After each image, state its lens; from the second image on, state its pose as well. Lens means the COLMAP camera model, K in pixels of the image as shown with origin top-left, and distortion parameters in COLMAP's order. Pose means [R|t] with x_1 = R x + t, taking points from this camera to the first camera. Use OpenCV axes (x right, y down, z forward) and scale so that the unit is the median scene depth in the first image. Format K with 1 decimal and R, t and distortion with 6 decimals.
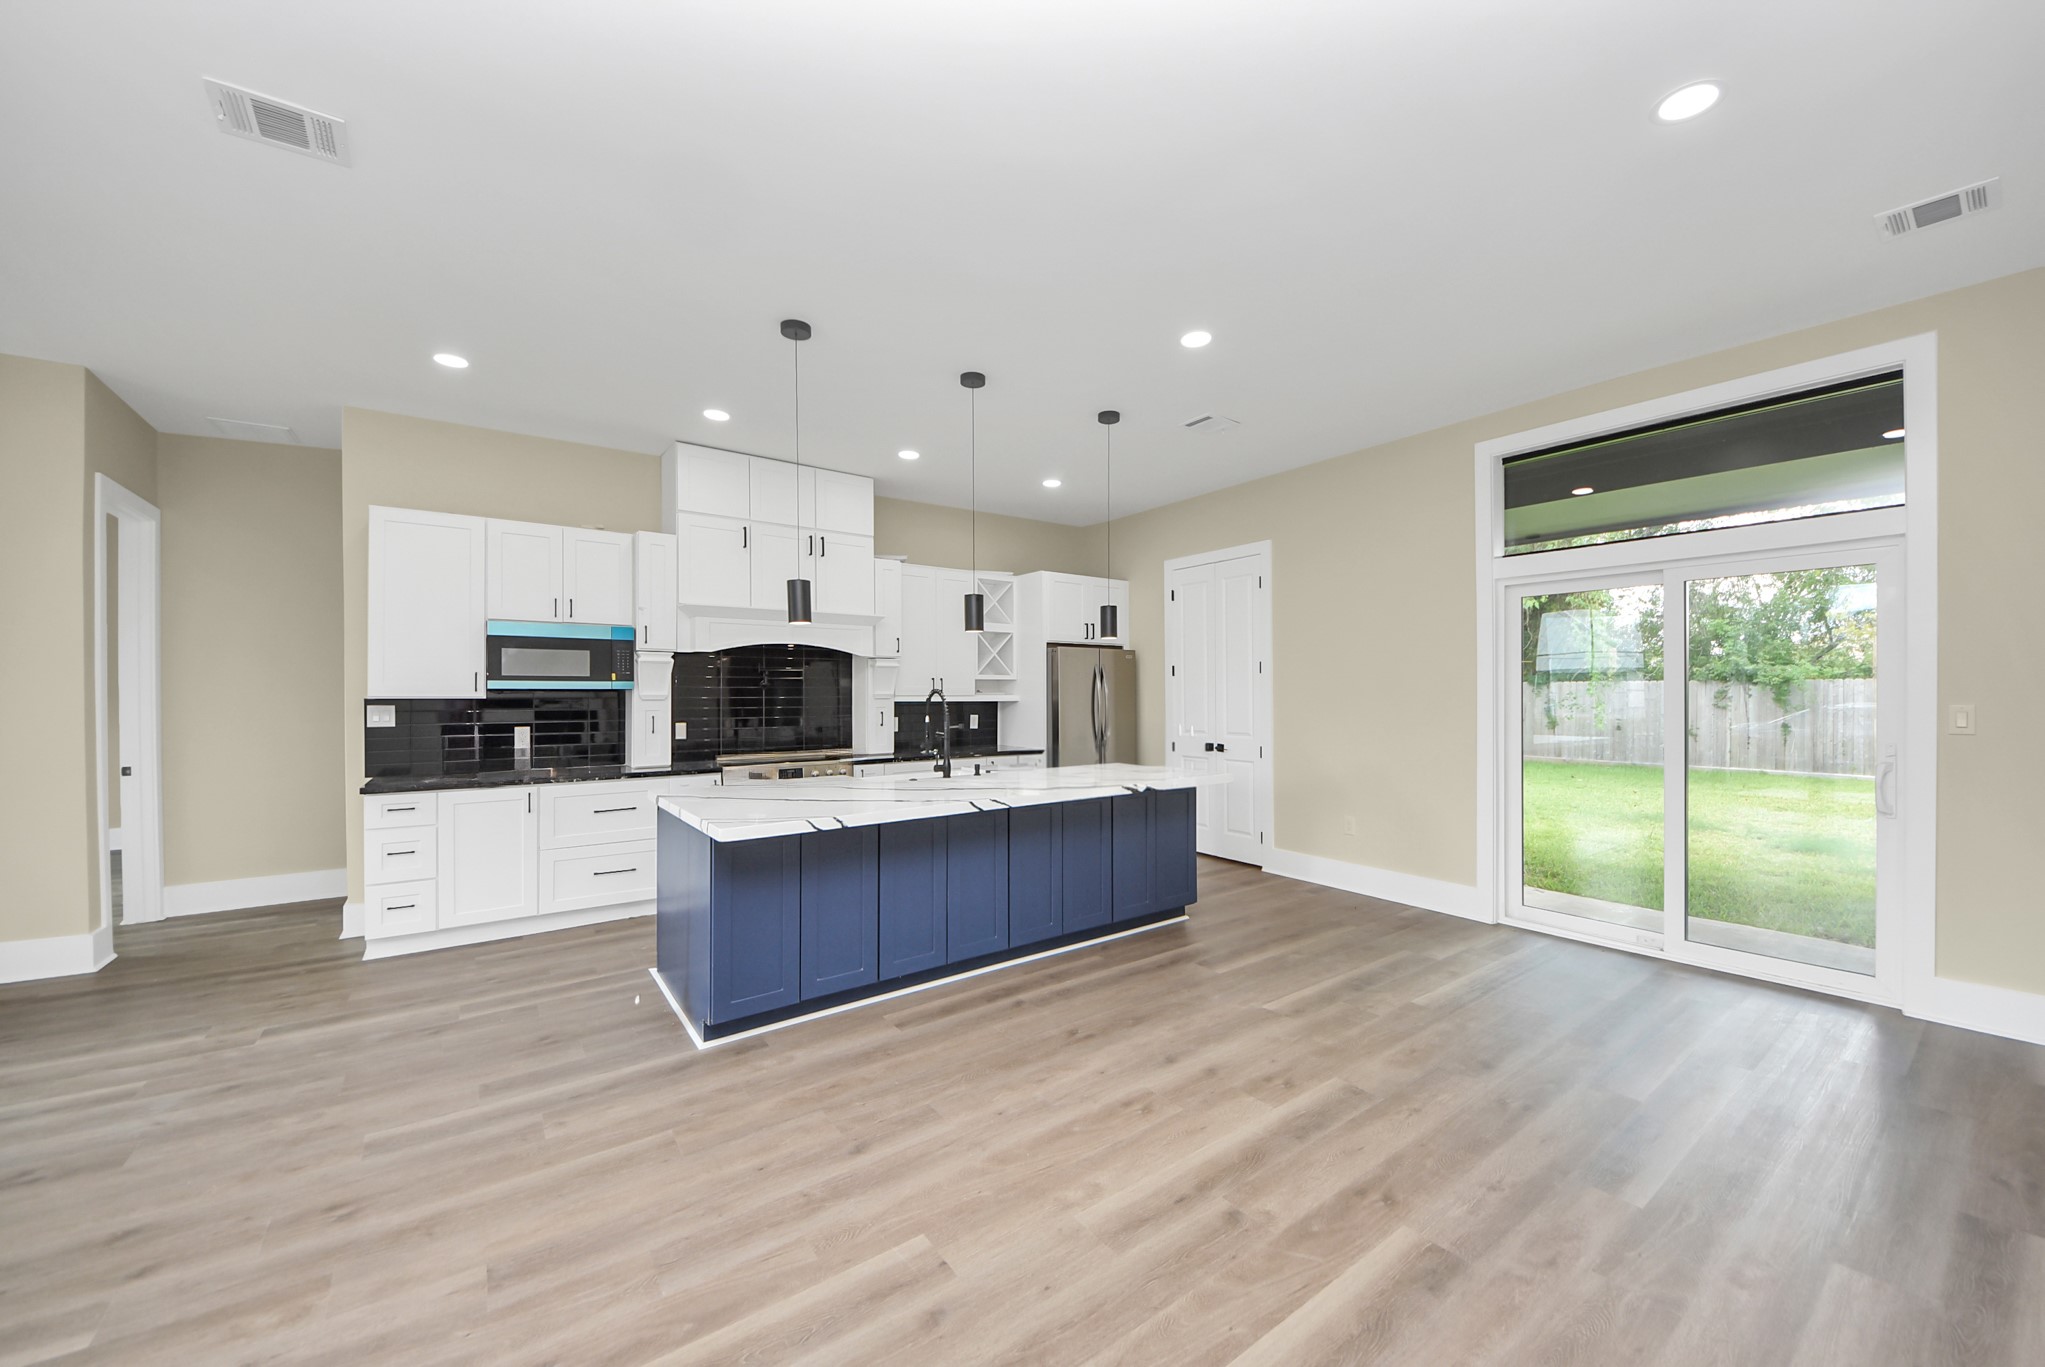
lens RADIAL K [[771.7, 0, 1035.3], [0, 771.7, 664.3], [0, 0, 1]] dist [0.033629, -0.020901]
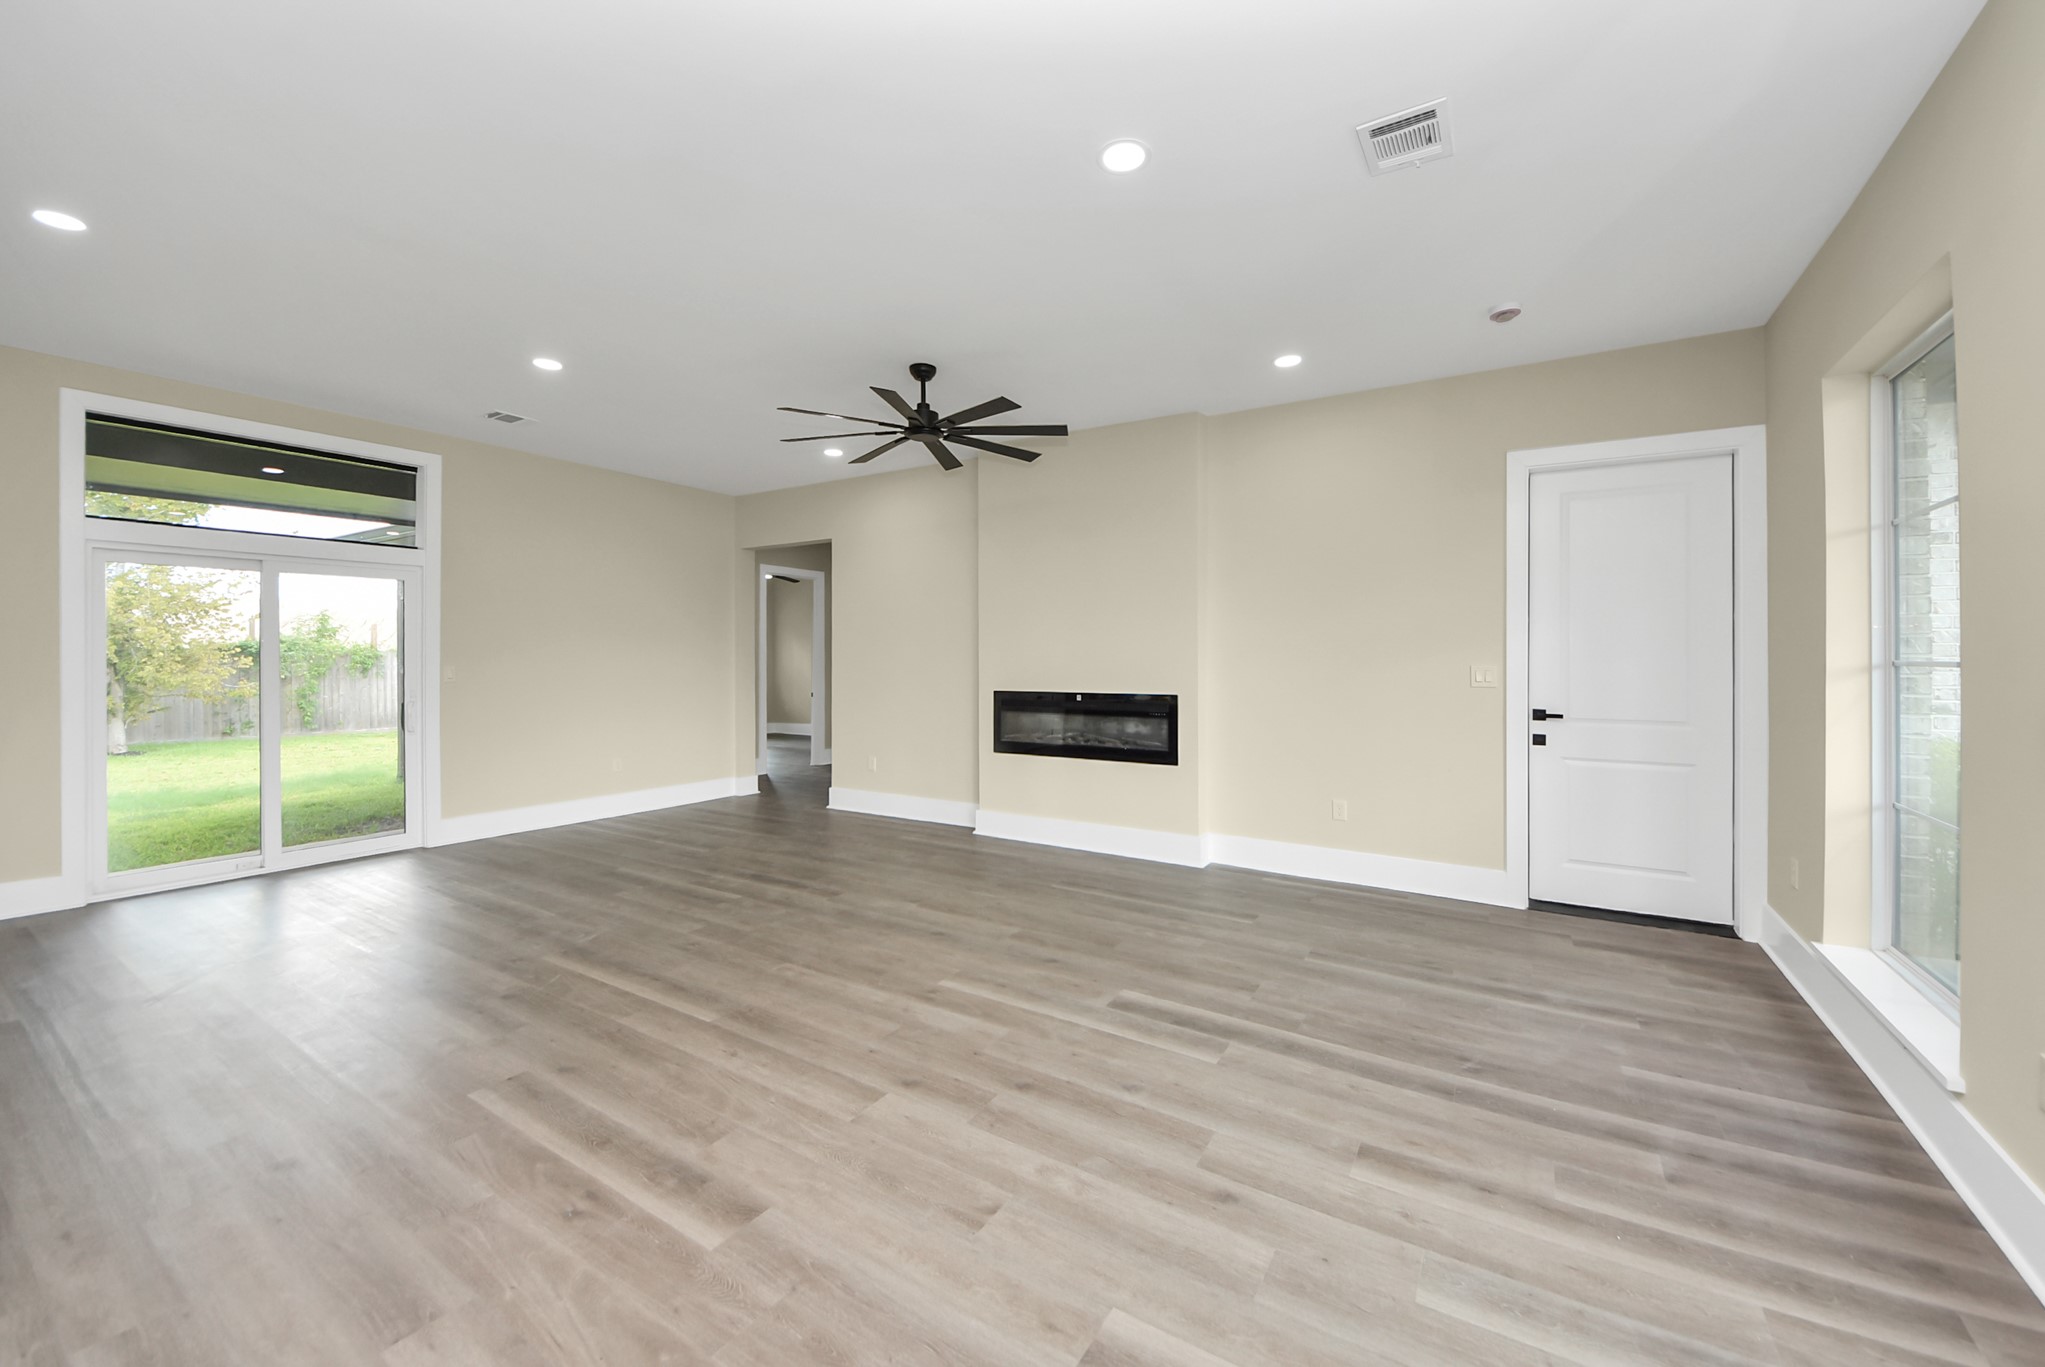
lens RADIAL K [[771.7, 0, 1035.3], [0, 771.7, 664.3], [0, 0, 1]] dist [0.033629, -0.020901]
pose [[-0.364928, -0.006401, 0.931014, -0.990137], [-0.028671, 0.999579, -0.004366, 0.012364], [-0.930594, -0.028287, -0.364958, 0.382141]]
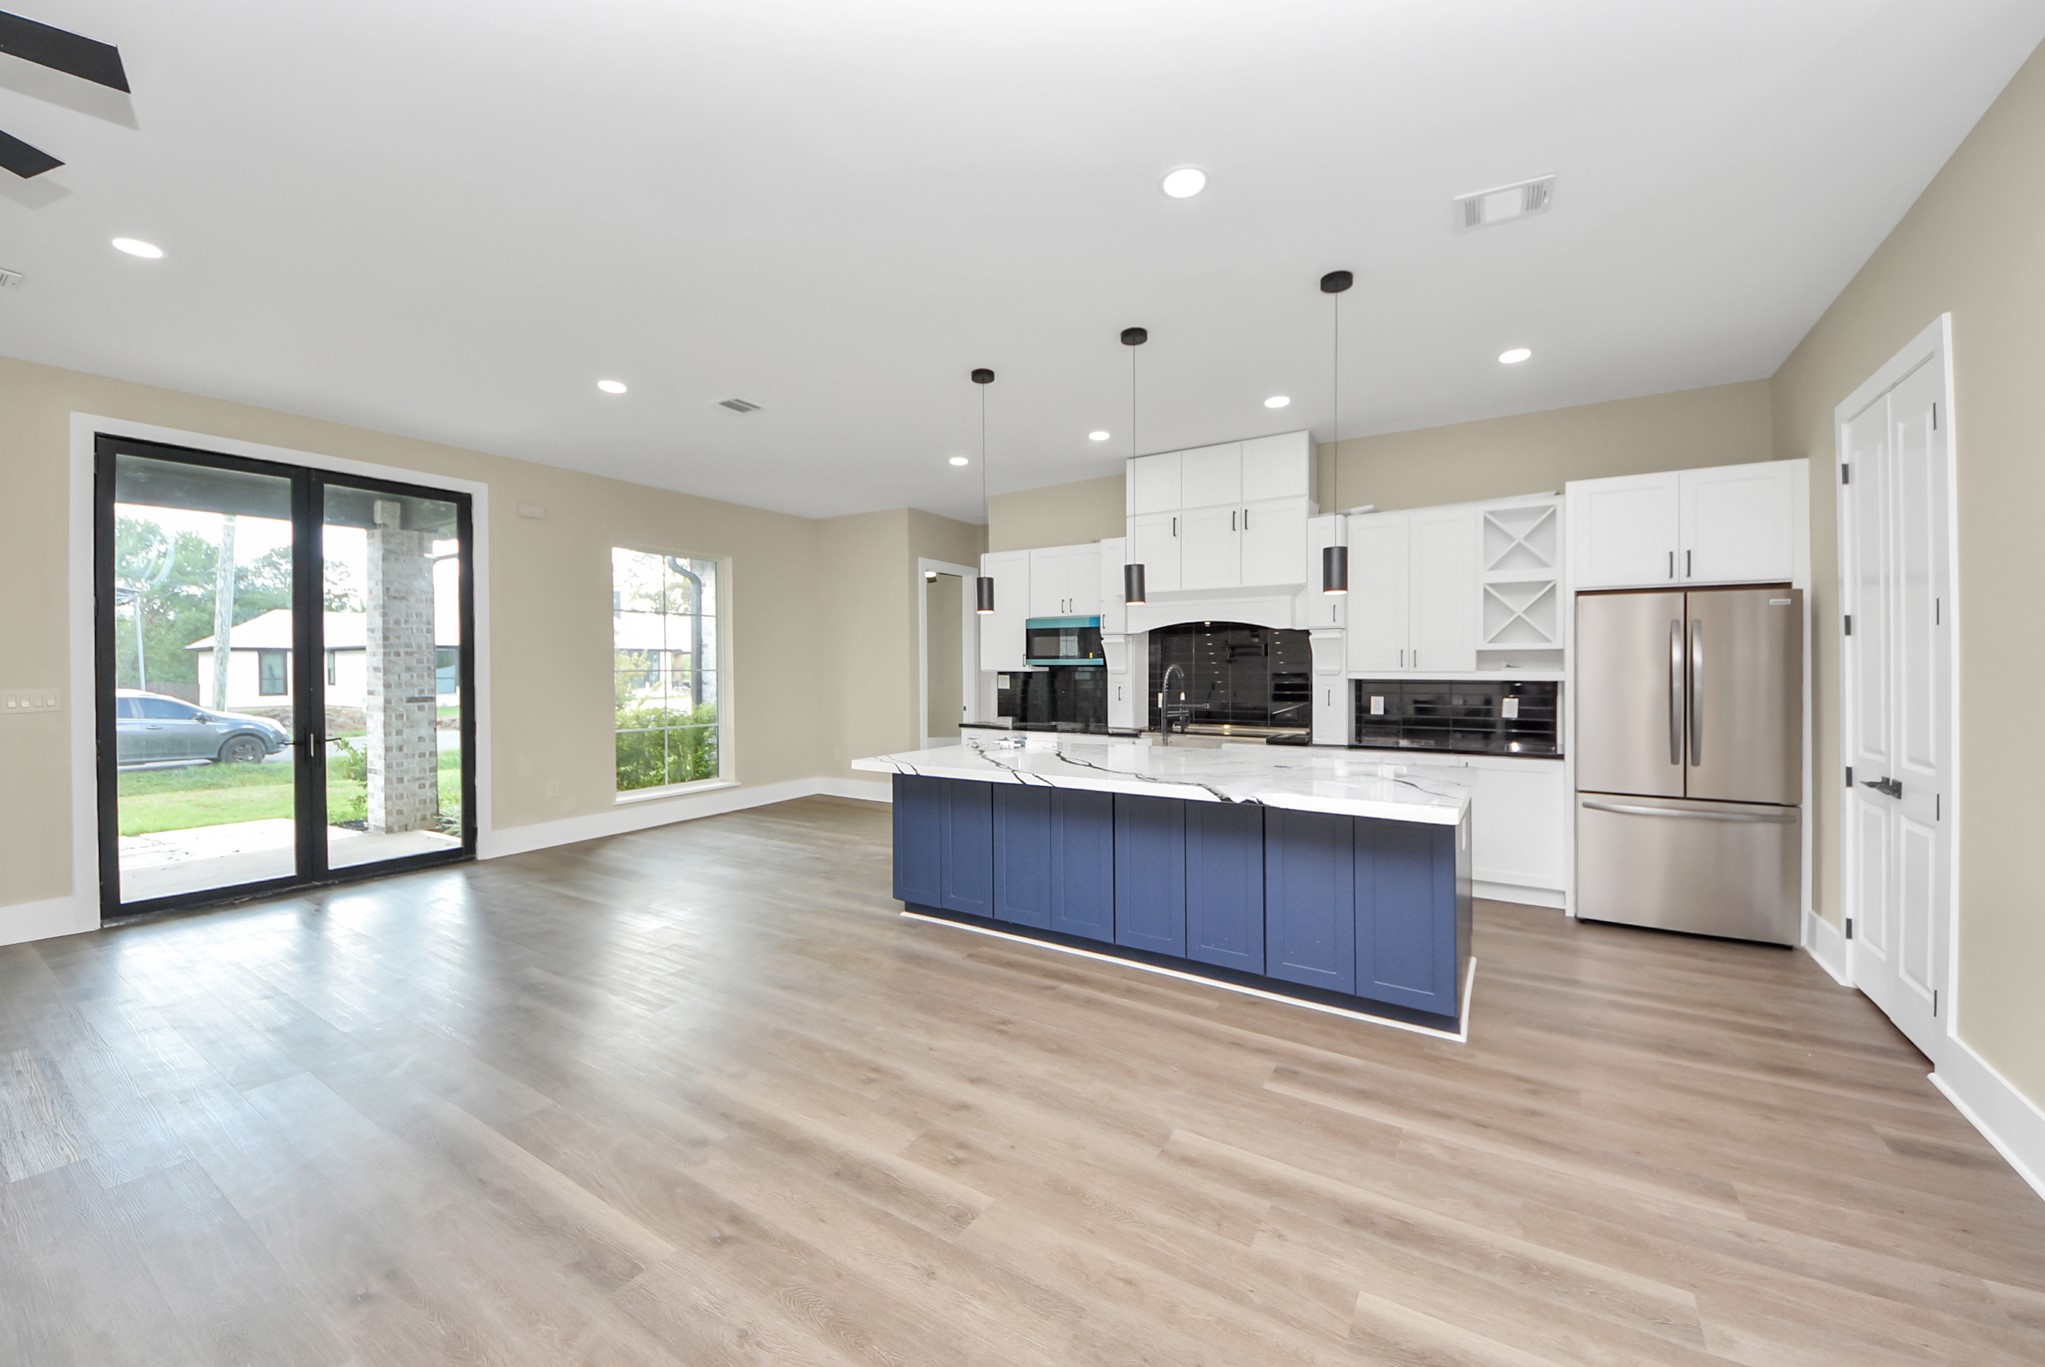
lens RADIAL K [[771.7, 0, 1035.3], [0, 771.7, 664.3], [0, 0, 1]] dist [0.033629, -0.020901]
pose [[0.358490, -0.002551, -0.933530, 0.917442], [0.035050, 0.999328, 0.010729, 0.019552], [0.932876, -0.036566, 0.358338, 0.672114]]
